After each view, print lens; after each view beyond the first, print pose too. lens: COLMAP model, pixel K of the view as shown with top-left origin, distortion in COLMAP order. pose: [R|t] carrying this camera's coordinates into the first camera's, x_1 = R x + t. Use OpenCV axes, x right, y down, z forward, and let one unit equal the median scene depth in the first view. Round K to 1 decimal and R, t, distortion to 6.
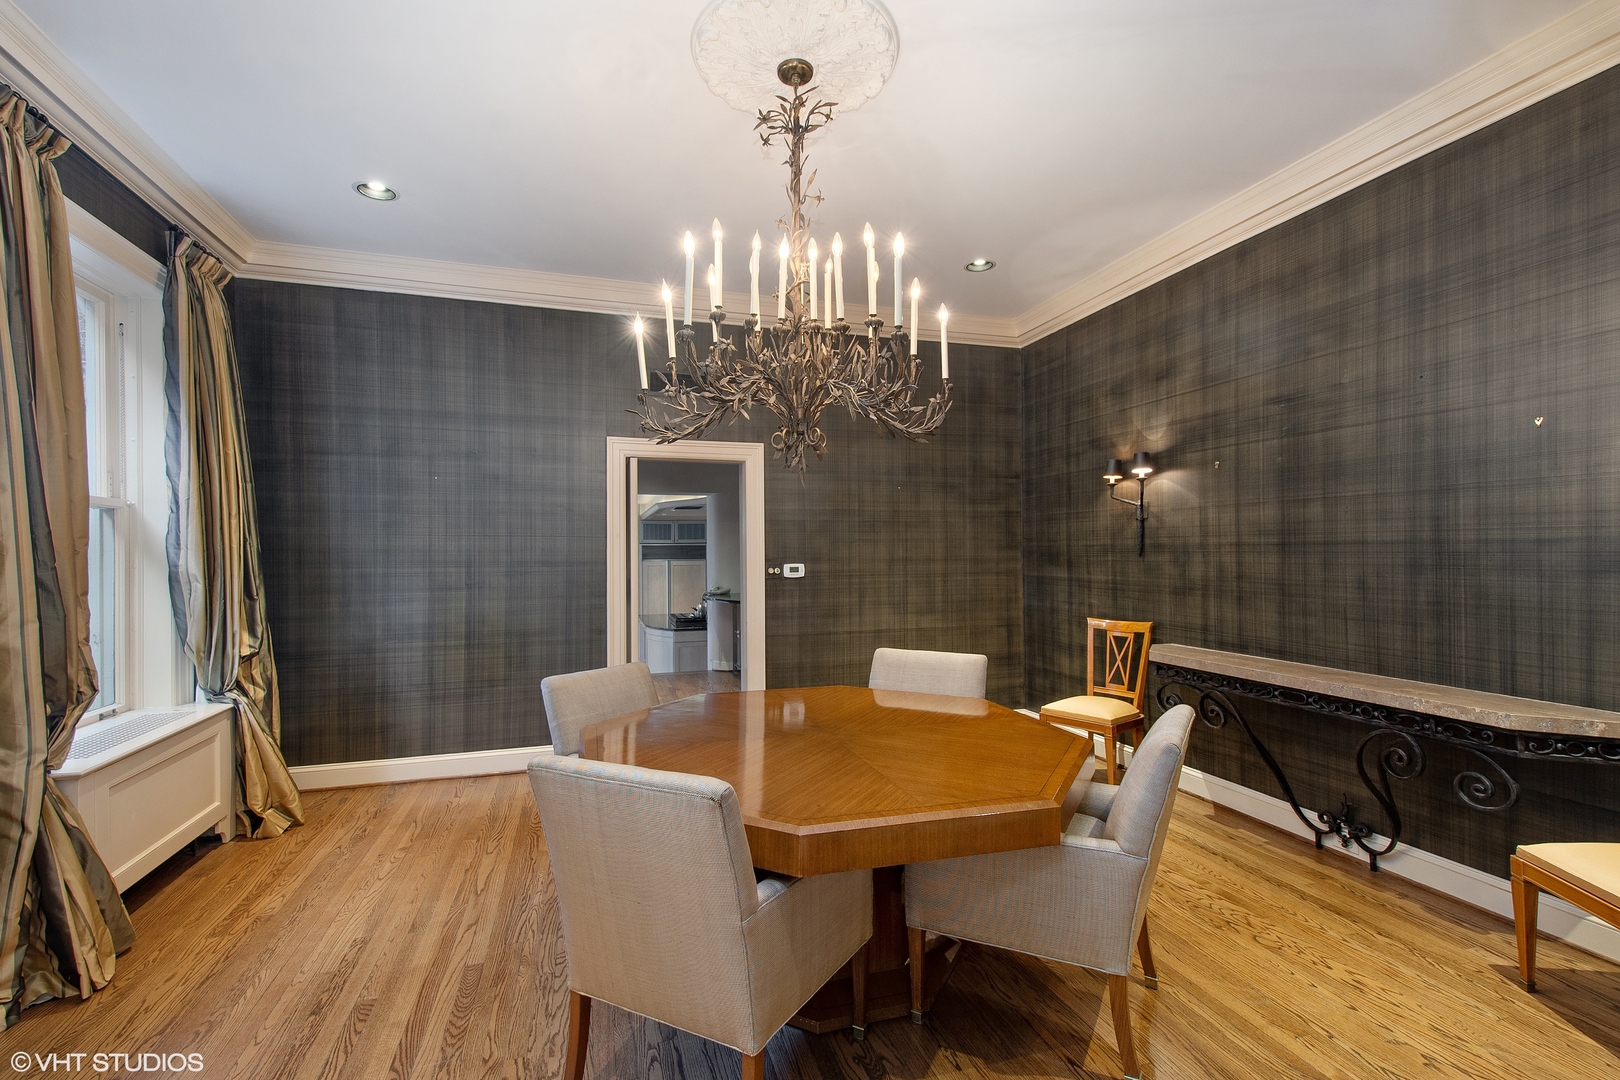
lens RADIAL K [[724.5, 0, 811.4], [0, 724.5, 541.9], [0, 0, 1]] dist [0.006661, -0.002187]
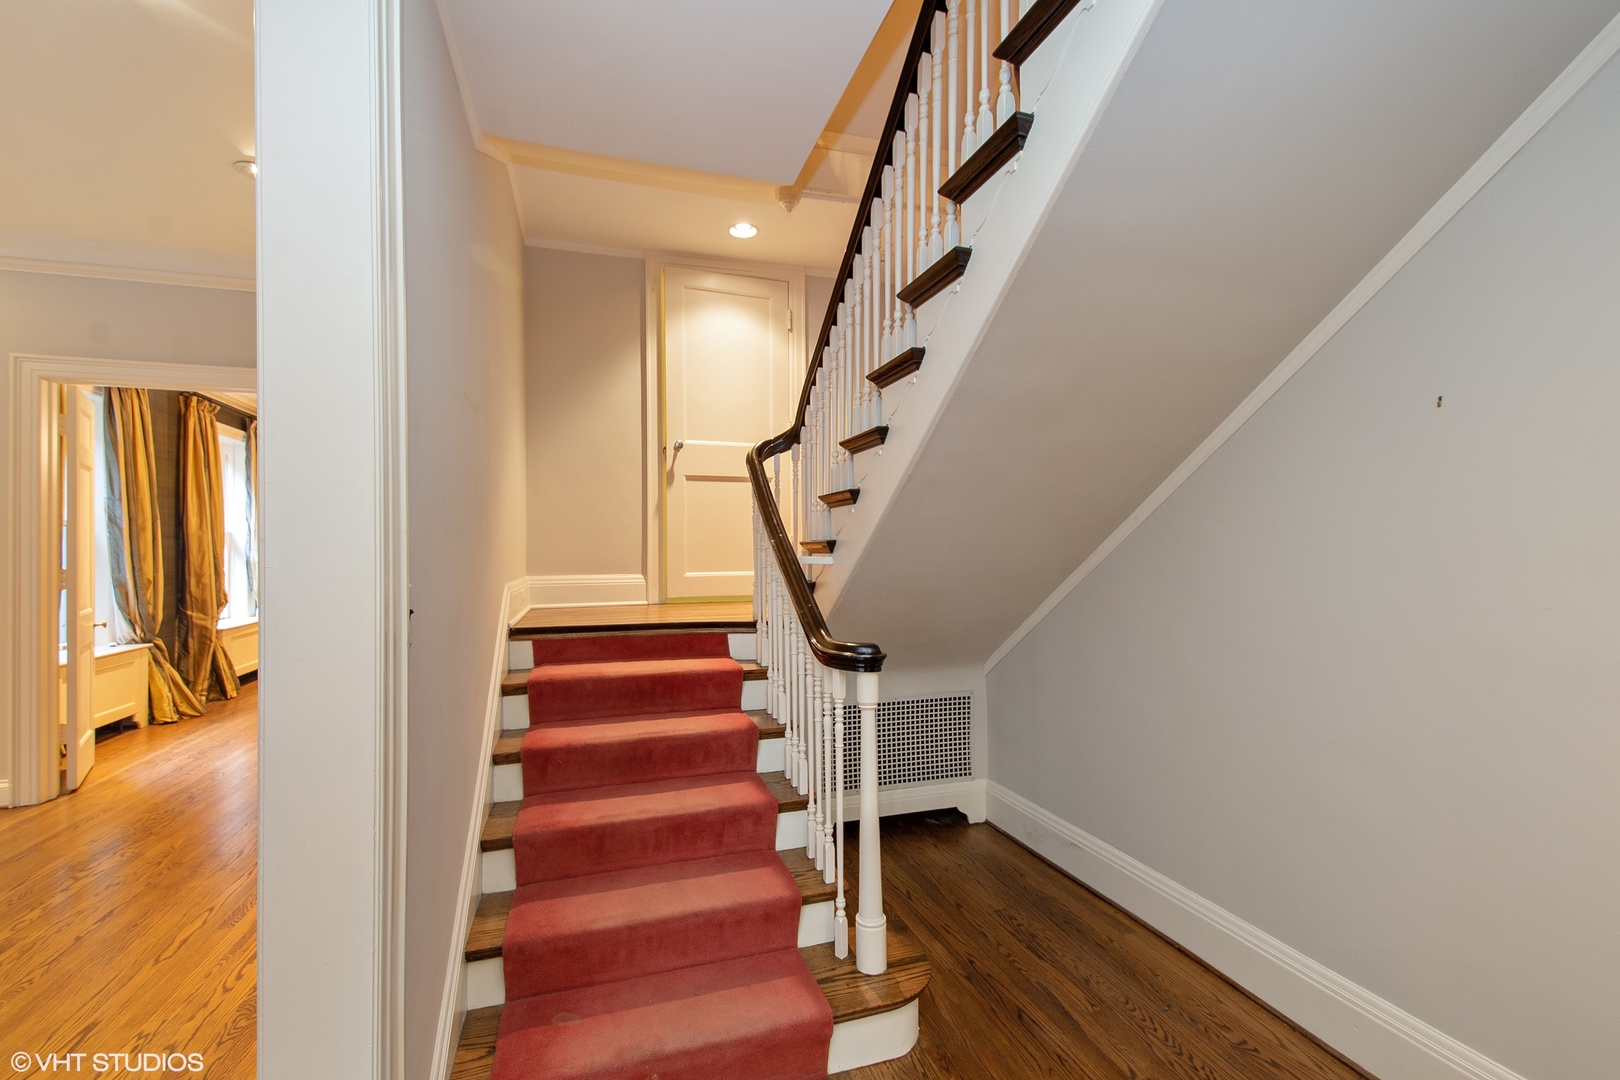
lens RADIAL K [[724.5, 0, 807.8], [0, 724.5, 533.8], [0, 0, 1]] dist [0.006661, -0.002187]
pose [[0.999980, -0.004093, -0.004815, 1.285478], [0.004007, 0.999835, -0.017700, 0.006143], [0.004886, 0.017680, 0.999832, -1.825580]]
